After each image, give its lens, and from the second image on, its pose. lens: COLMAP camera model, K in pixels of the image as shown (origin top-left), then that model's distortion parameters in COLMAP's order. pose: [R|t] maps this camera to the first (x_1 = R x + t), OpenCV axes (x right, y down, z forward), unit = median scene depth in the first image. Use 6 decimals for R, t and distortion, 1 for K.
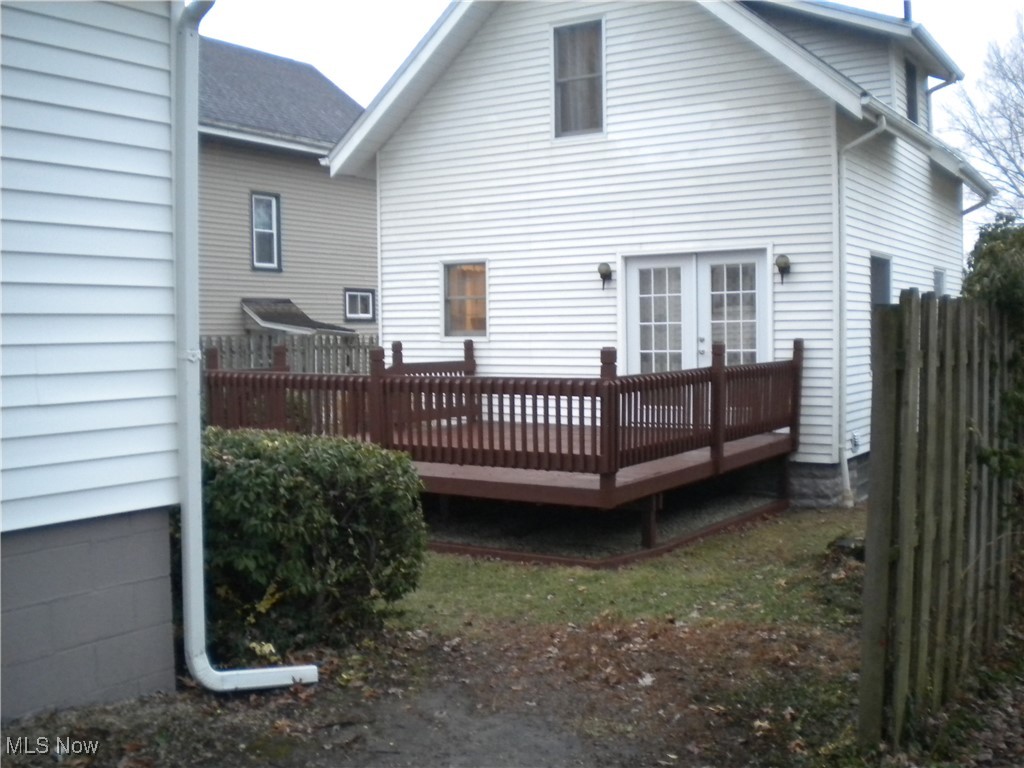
lens RADIAL K [[1083.3, 0, 512.0], [0, 1083.3, 384.0], [0, 0, 1]] dist [-0.008911, -0.257147]
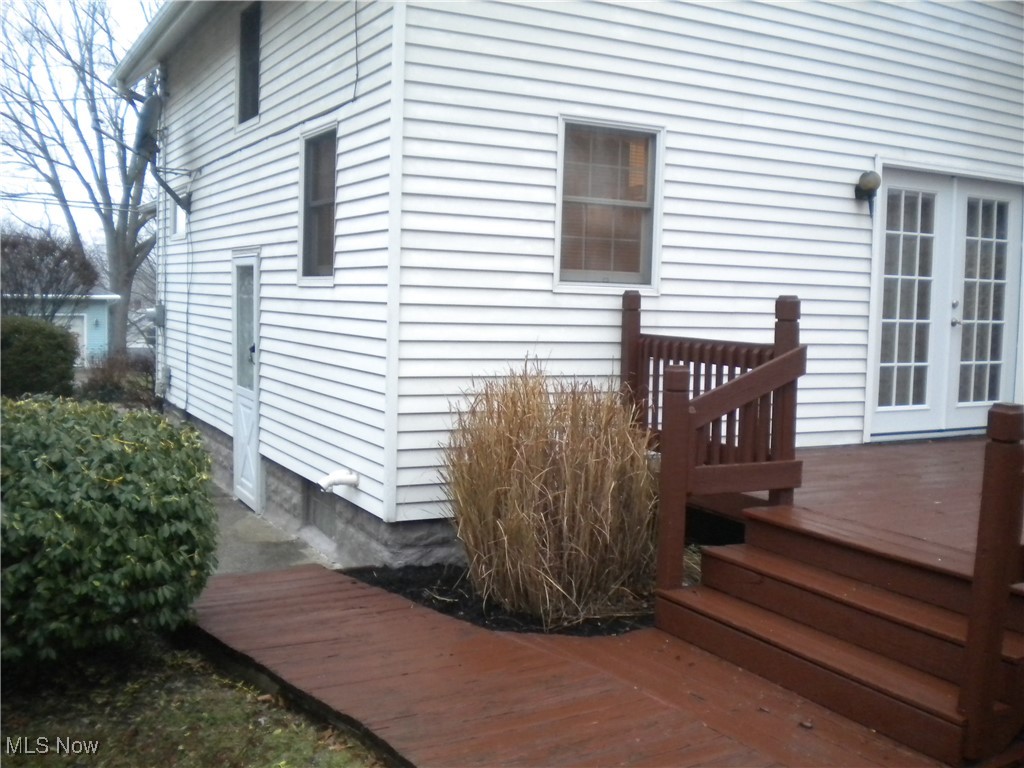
lens RADIAL K [[1083.3, 0, 512.0], [0, 1083.3, 384.0], [0, 0, 1]] dist [-0.008911, -0.257147]
pose [[0.494945, -0.046978, 0.867654, -0.487139], [0.002181, 0.998601, 0.052824, -0.025383], [-0.868922, -0.024253, 0.494355, 0.811795]]
